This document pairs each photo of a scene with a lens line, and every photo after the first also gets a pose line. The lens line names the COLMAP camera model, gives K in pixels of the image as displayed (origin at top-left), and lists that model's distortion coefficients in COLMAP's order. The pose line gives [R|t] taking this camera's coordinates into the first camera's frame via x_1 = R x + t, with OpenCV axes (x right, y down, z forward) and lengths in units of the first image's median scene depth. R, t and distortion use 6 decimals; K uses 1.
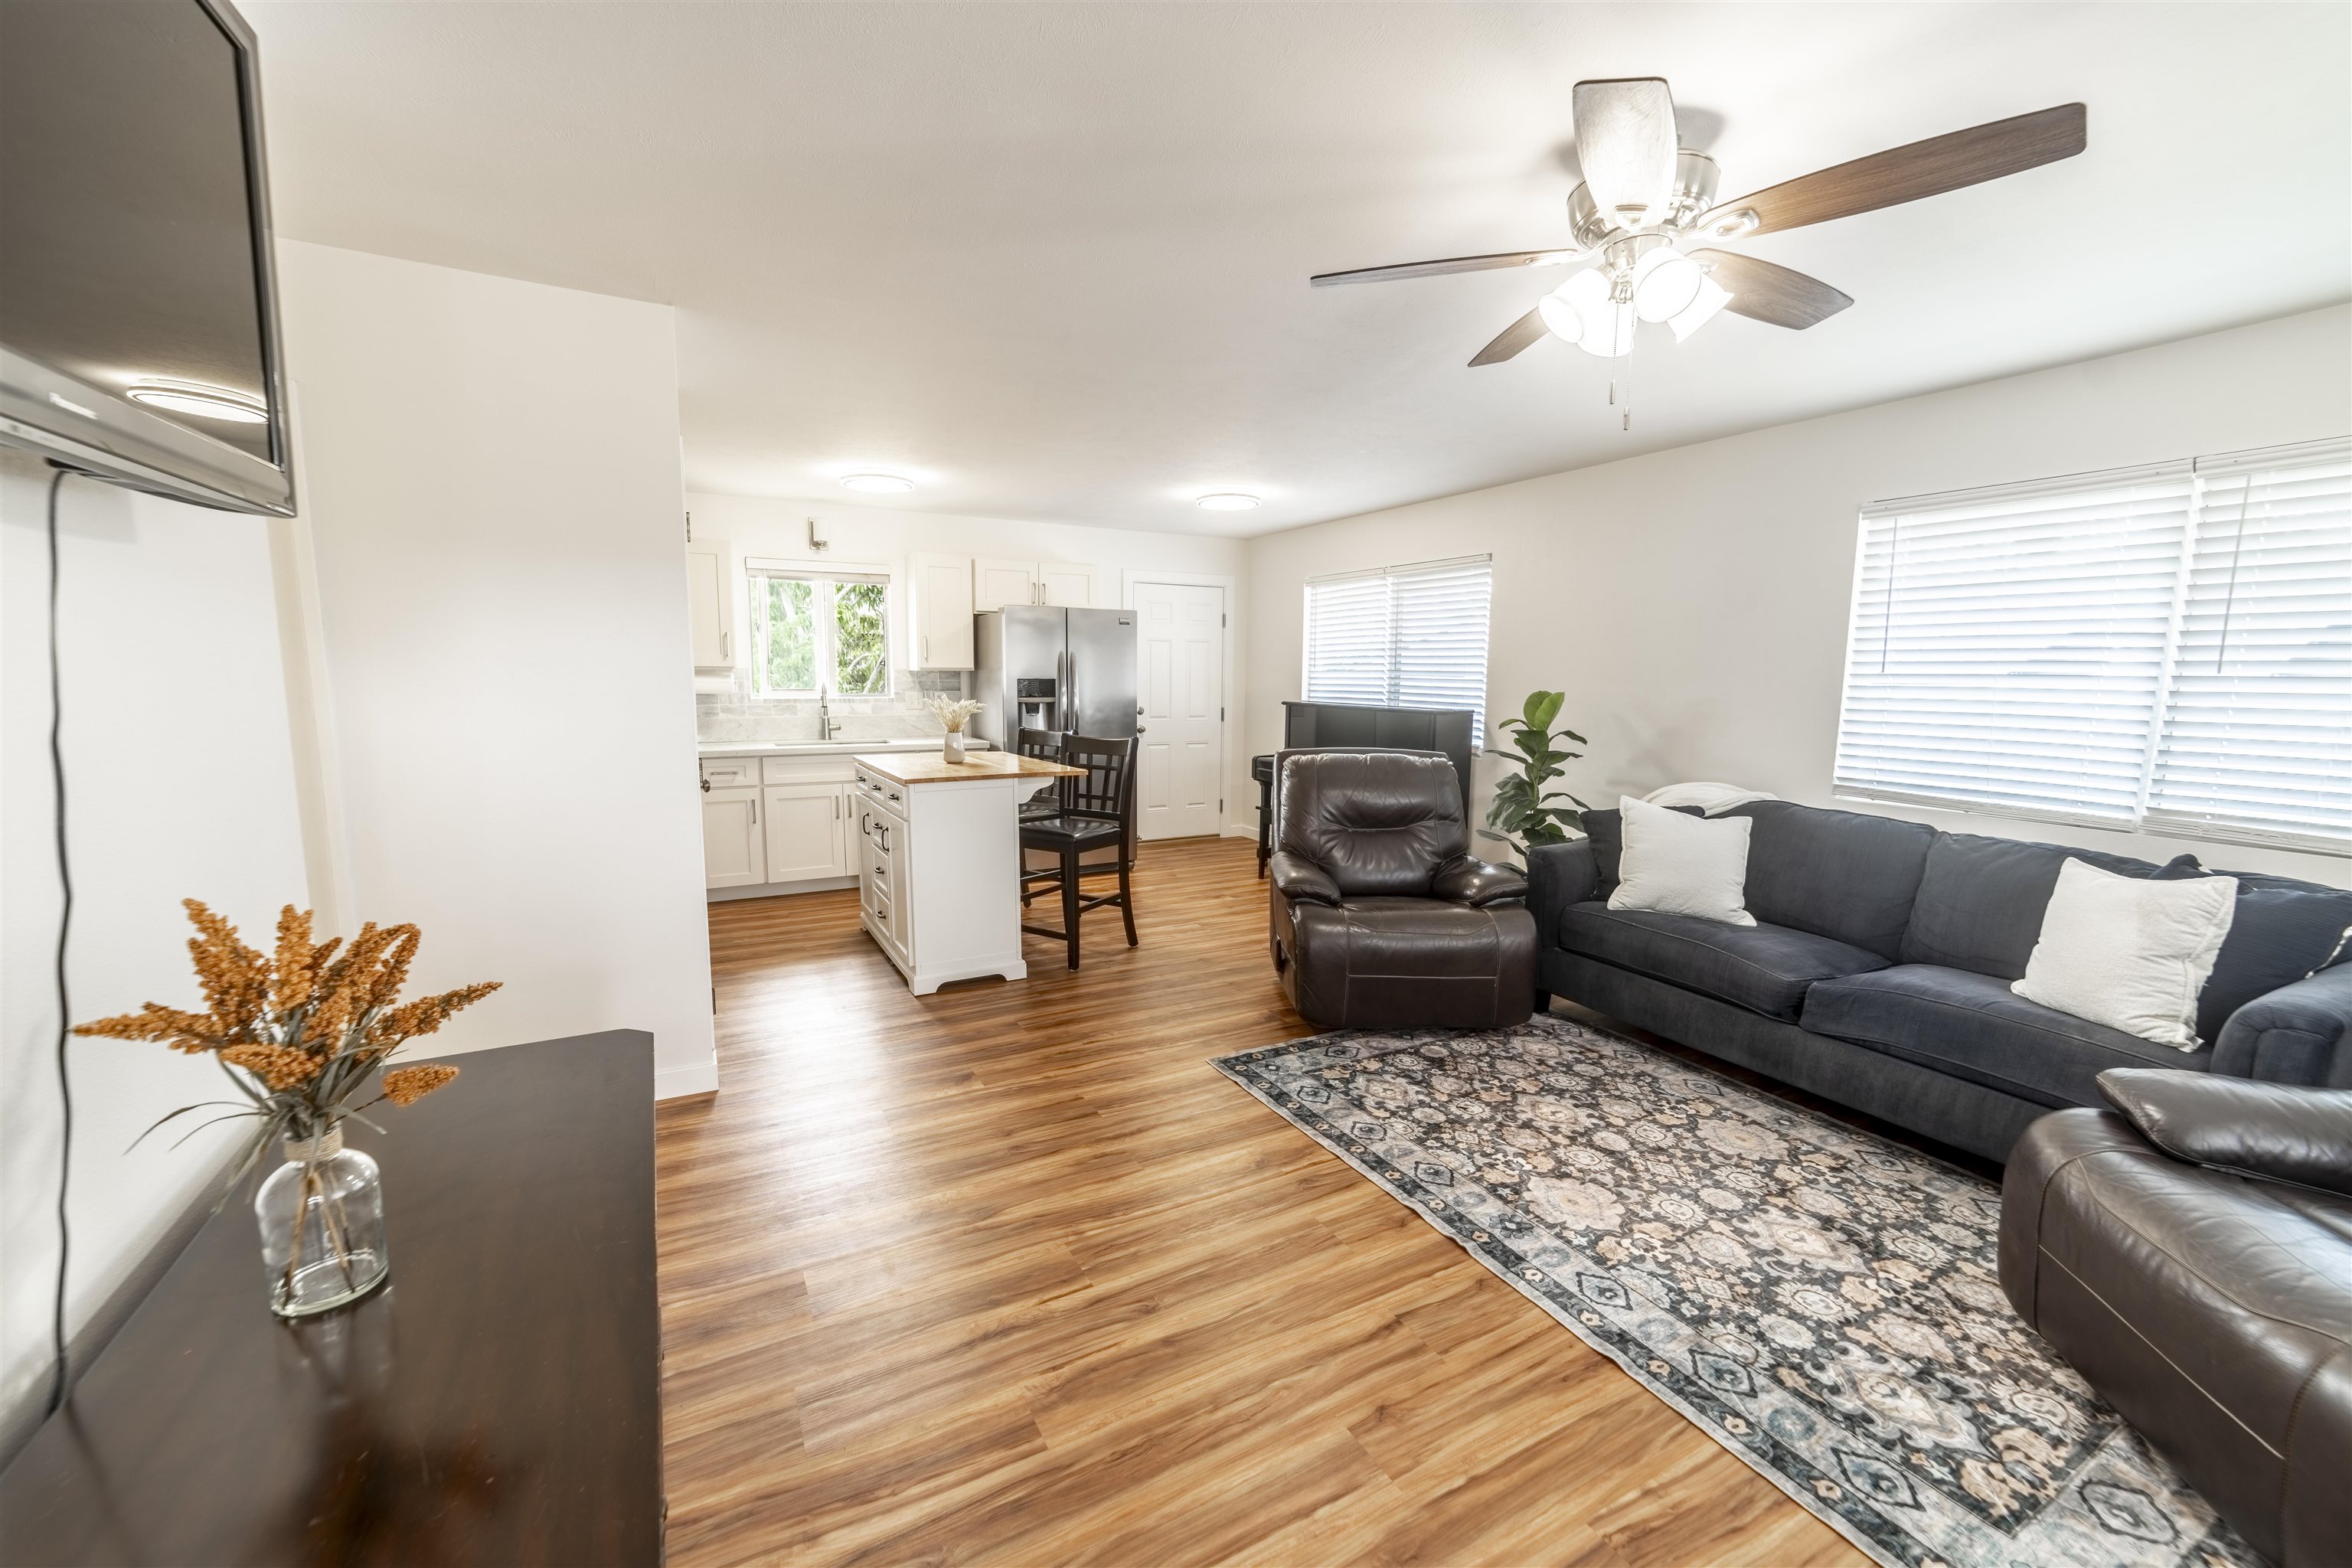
lens RADIAL K [[929.3, 0, 1164.5], [0, 929.3, 787.2], [0, 0, 1]] dist [-0.015122, 0.003899]
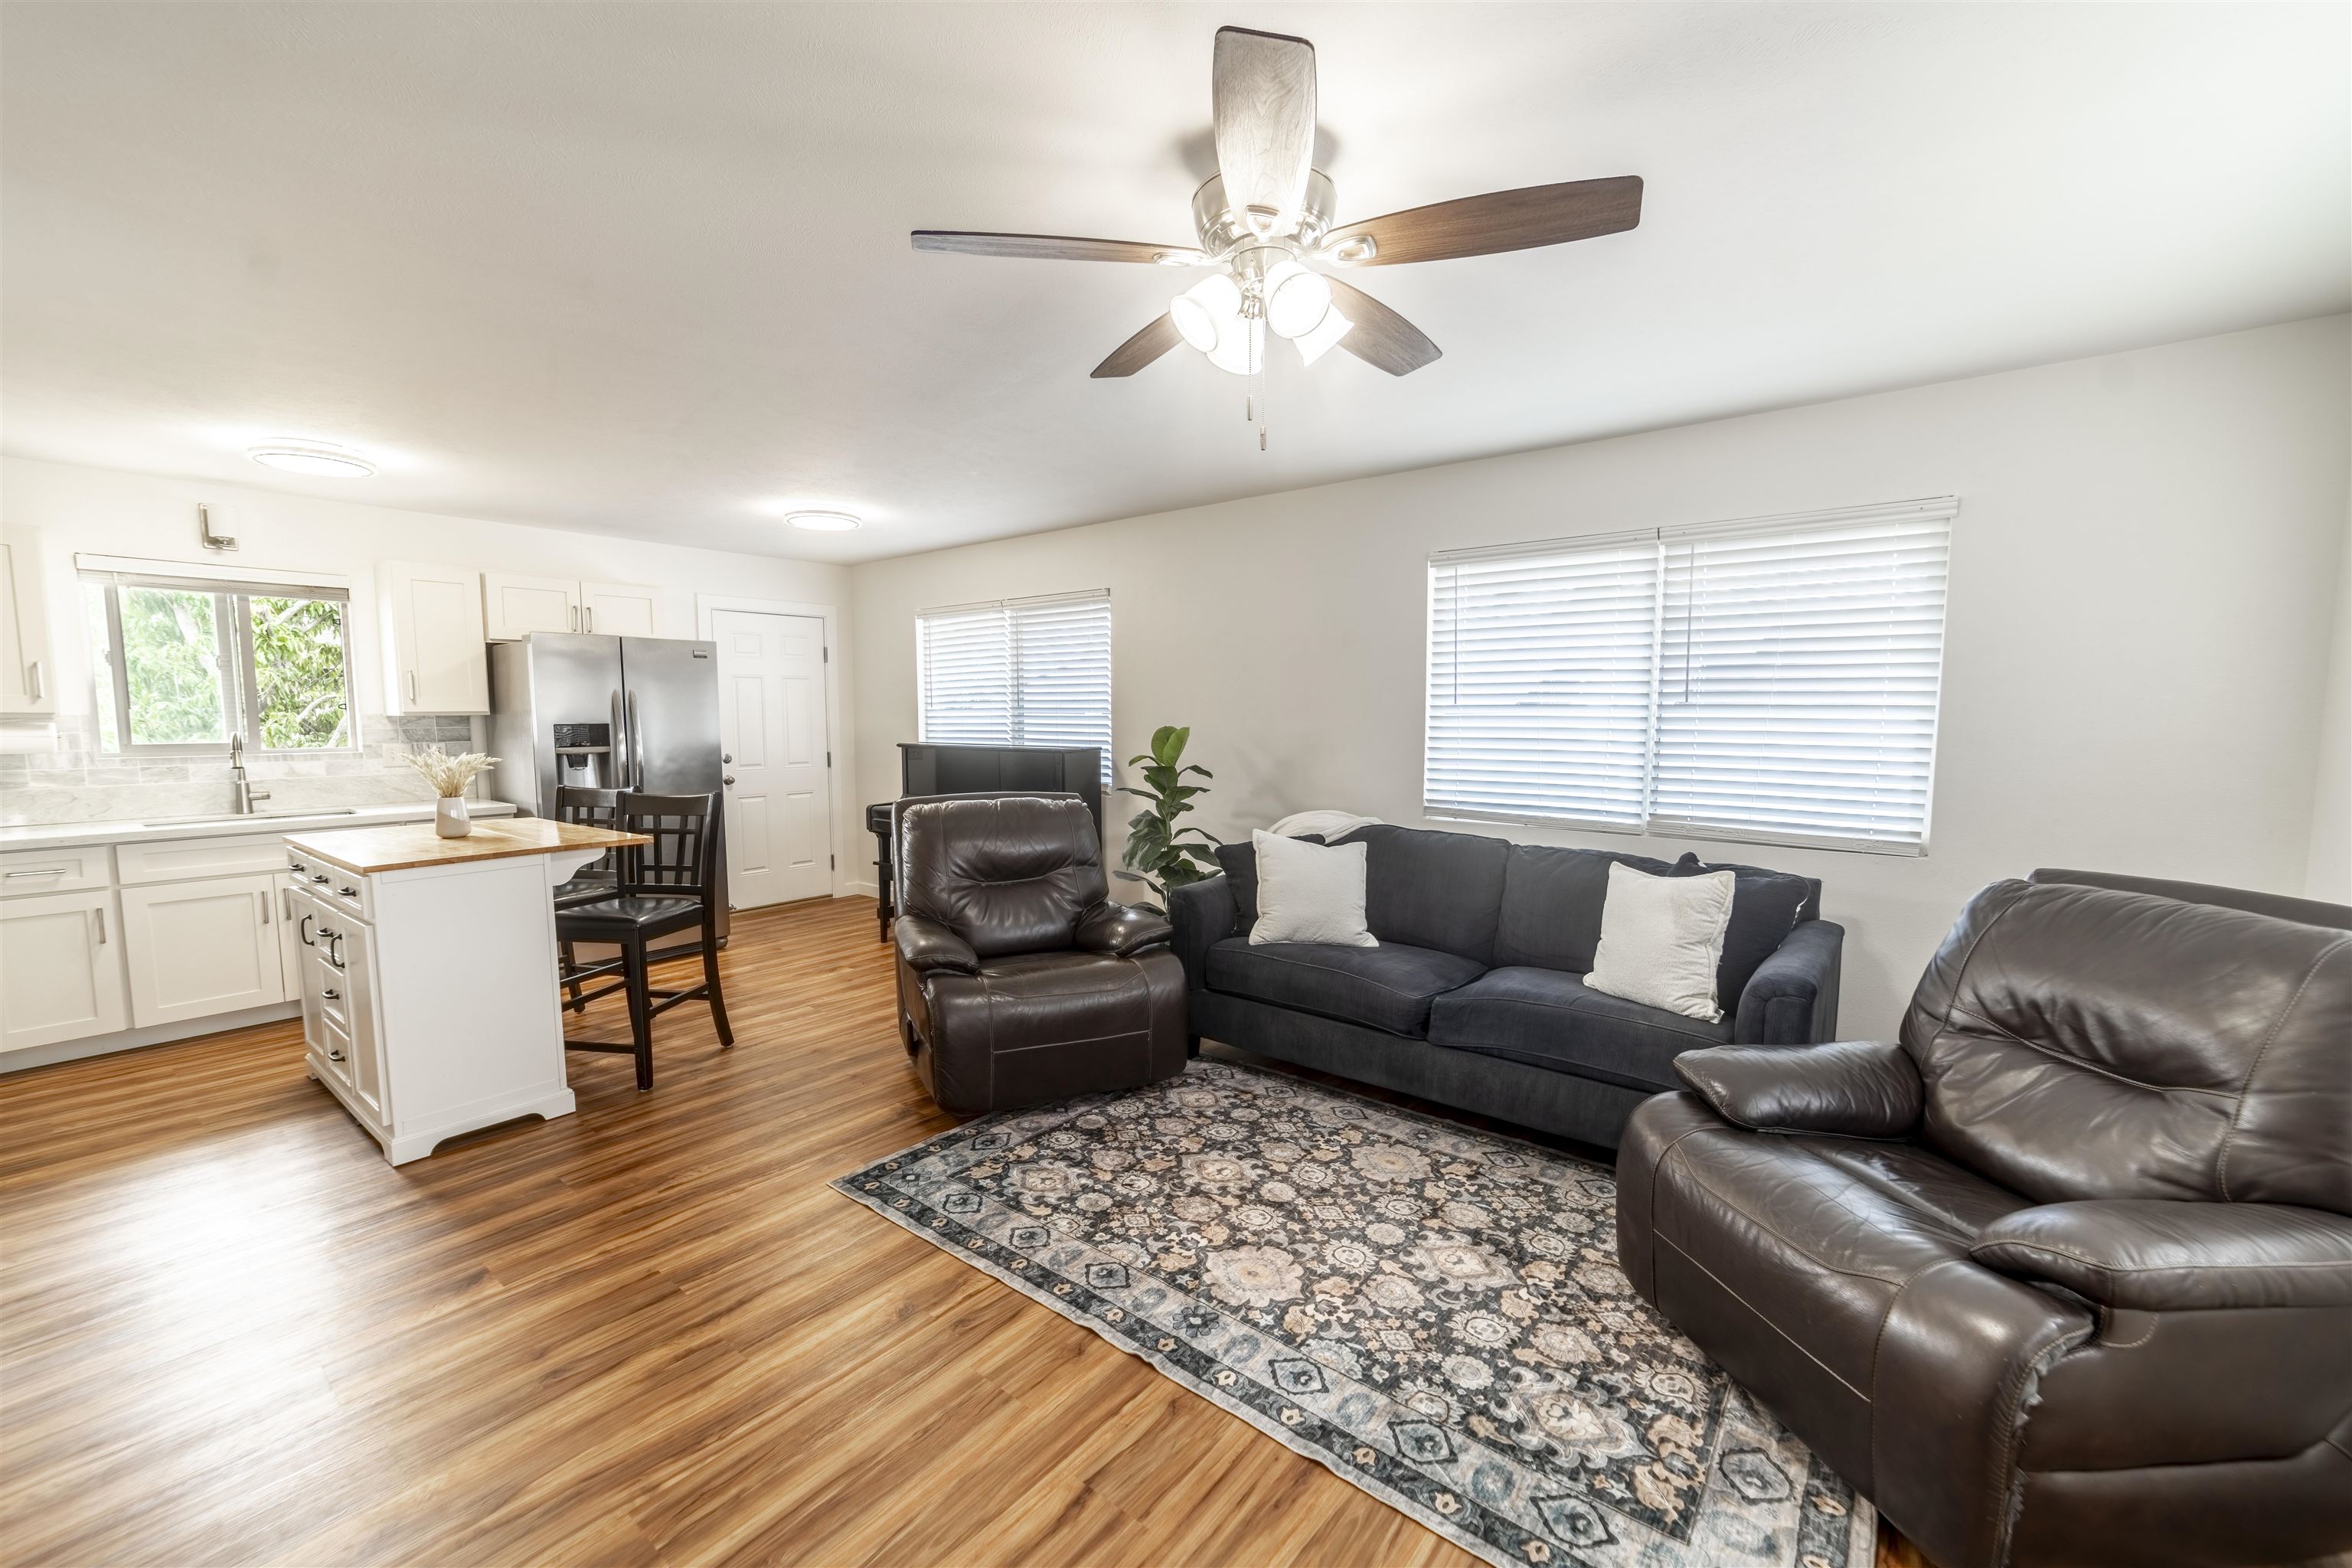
lens RADIAL K [[929.3, 0, 1174.0], [0, 929.3, 788.8], [0, 0, 1]] dist [-0.015122, 0.003899]
pose [[0.914299, -0.045428, 0.402483, 0.013534], [0.061182, 0.997778, -0.026366, -0.015569], [-0.400391, 0.048731, 0.915048, 0.129027]]
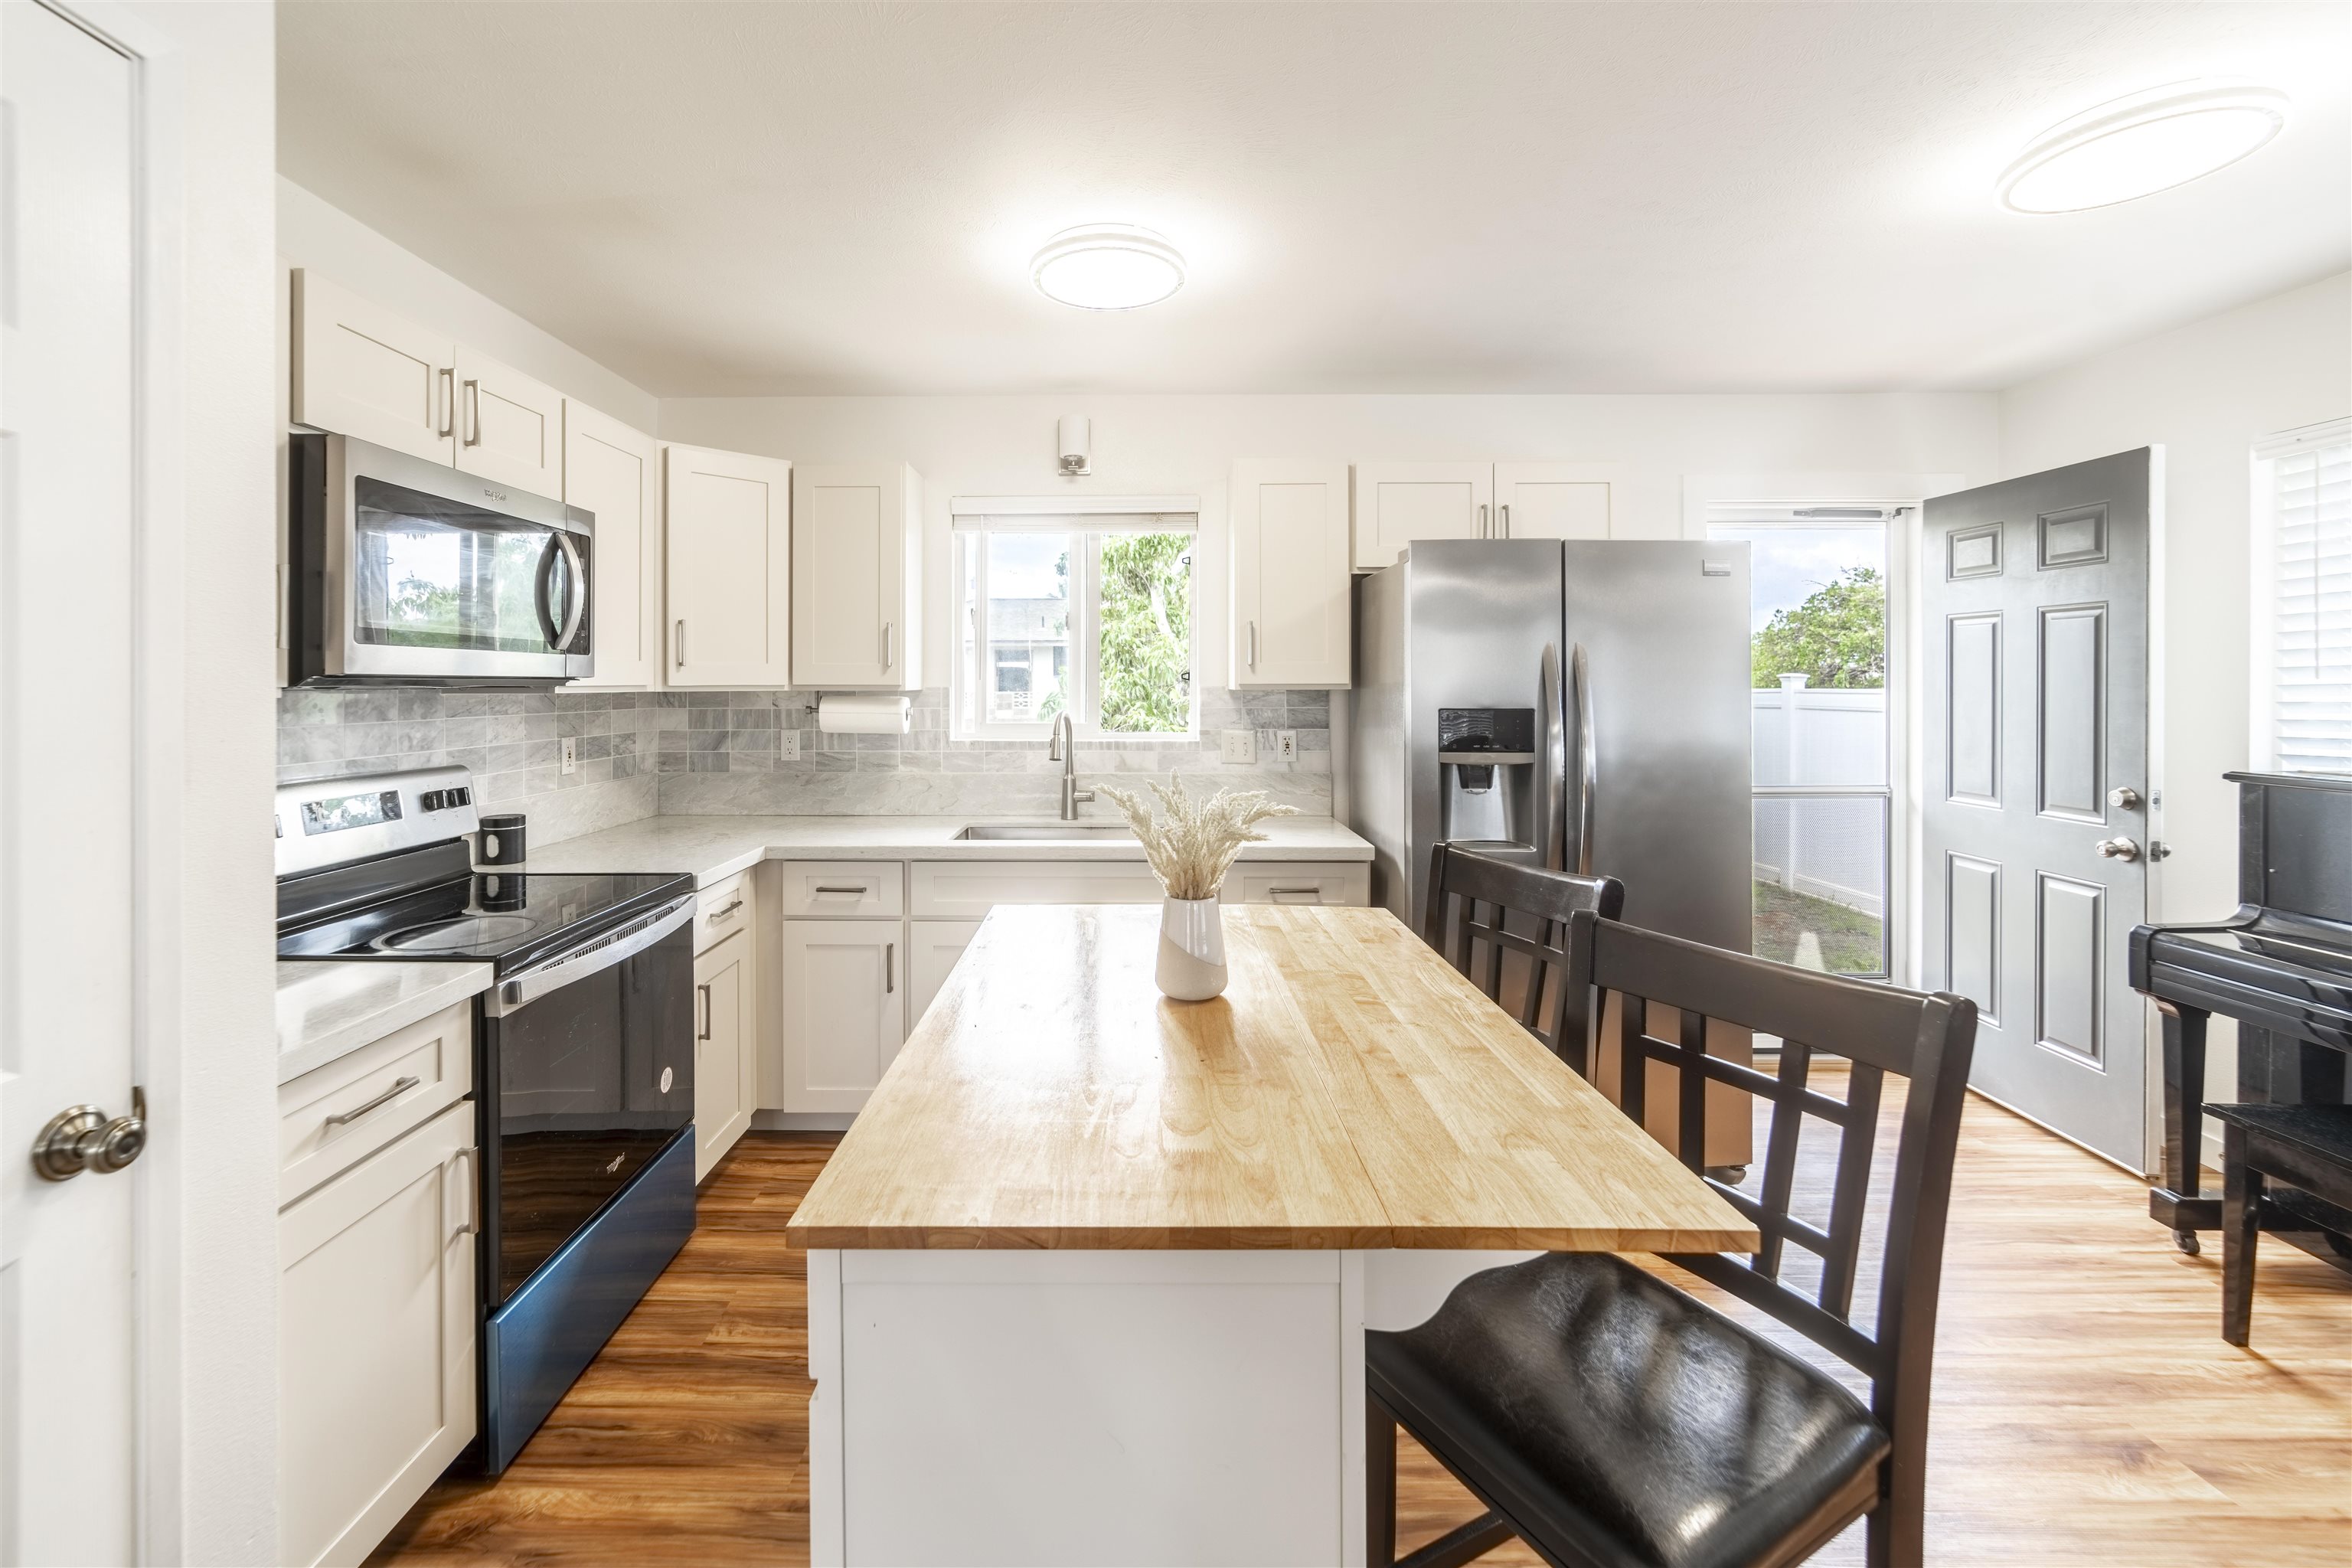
lens RADIAL K [[929.3, 0, 1127.9], [0, 929.3, 684.5], [0, 0, 1]] dist [-0.015122, 0.003899]
pose [[0.870274, -0.009672, -0.492473, -0.143552], [-0.052488, 0.992294, -0.112243, -0.142799], [0.489764, 0.123531, 0.863059, 1.110337]]
